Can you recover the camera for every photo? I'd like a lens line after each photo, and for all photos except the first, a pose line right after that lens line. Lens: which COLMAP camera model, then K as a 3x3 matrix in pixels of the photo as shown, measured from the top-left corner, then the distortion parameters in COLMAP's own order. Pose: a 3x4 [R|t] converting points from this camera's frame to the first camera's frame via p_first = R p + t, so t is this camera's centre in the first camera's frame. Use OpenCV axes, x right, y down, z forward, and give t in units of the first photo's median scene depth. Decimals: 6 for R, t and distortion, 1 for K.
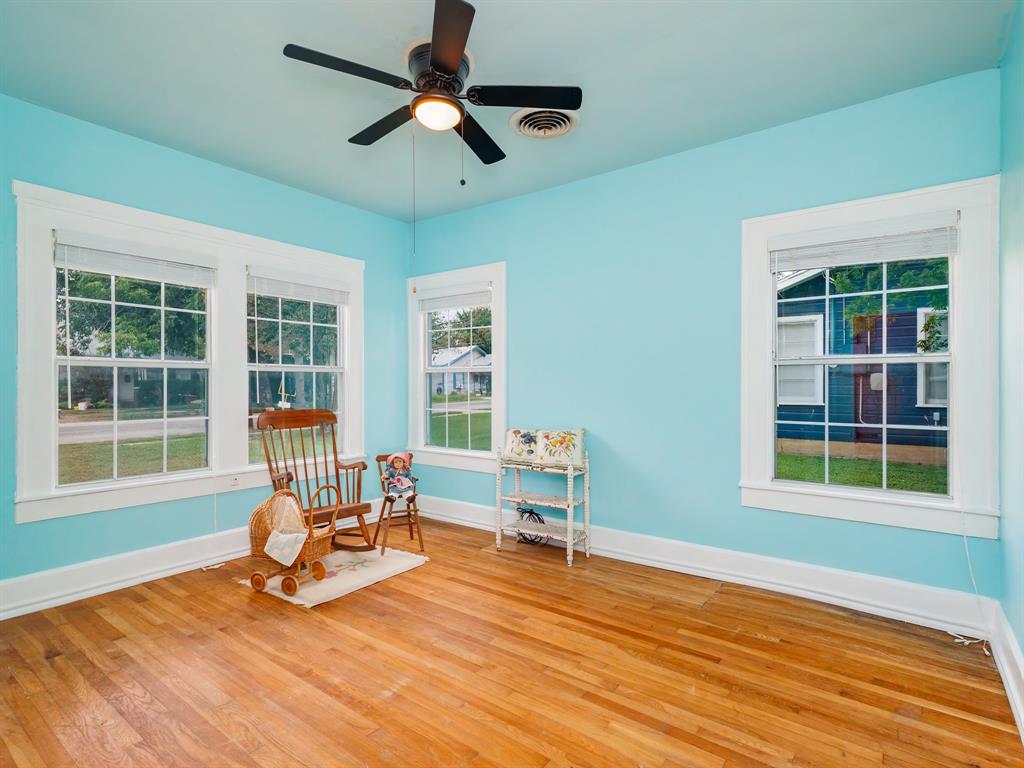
lens RADIAL K [[524.5, 0, 515.9], [0, 524.5, 376.8], [0, 0, 1]] dist [0.004092, -0.001955]
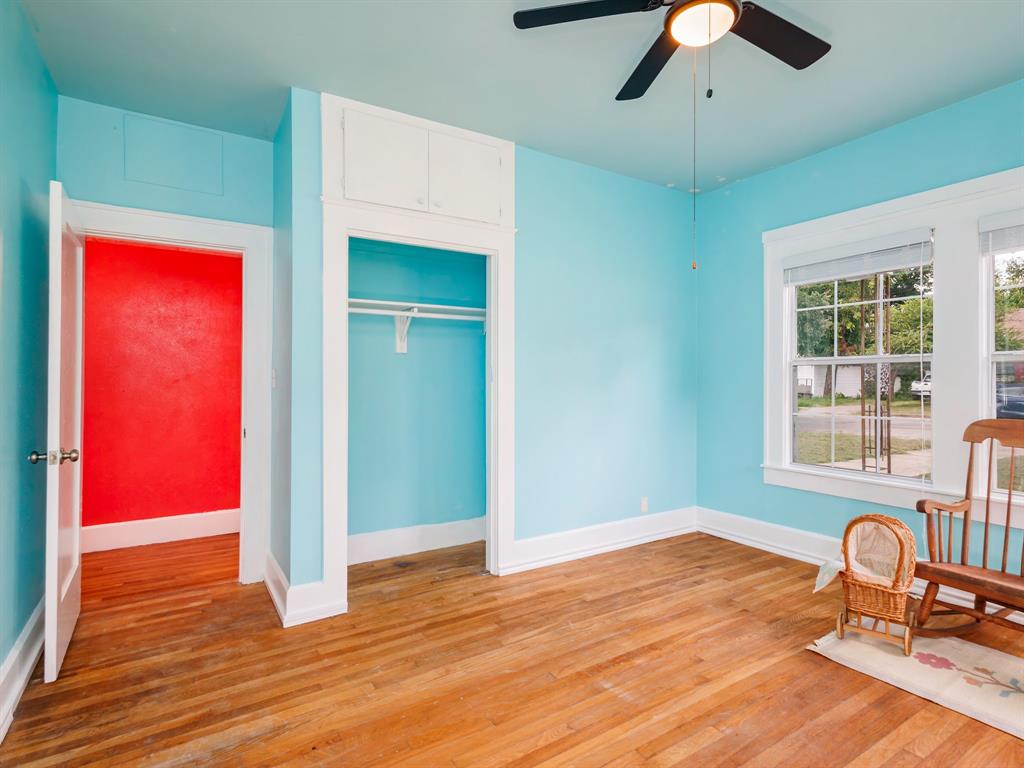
lens RADIAL K [[524.5, 0, 510.1], [0, 524.5, 380.7], [0, 0, 1]] dist [0.004092, -0.001955]
pose [[-0.351623, 0.004959, -0.936129, 0.617852], [0.013145, 0.999914, 0.000359, 0.005027], [0.936049, -0.012179, -0.351658, 0.945554]]
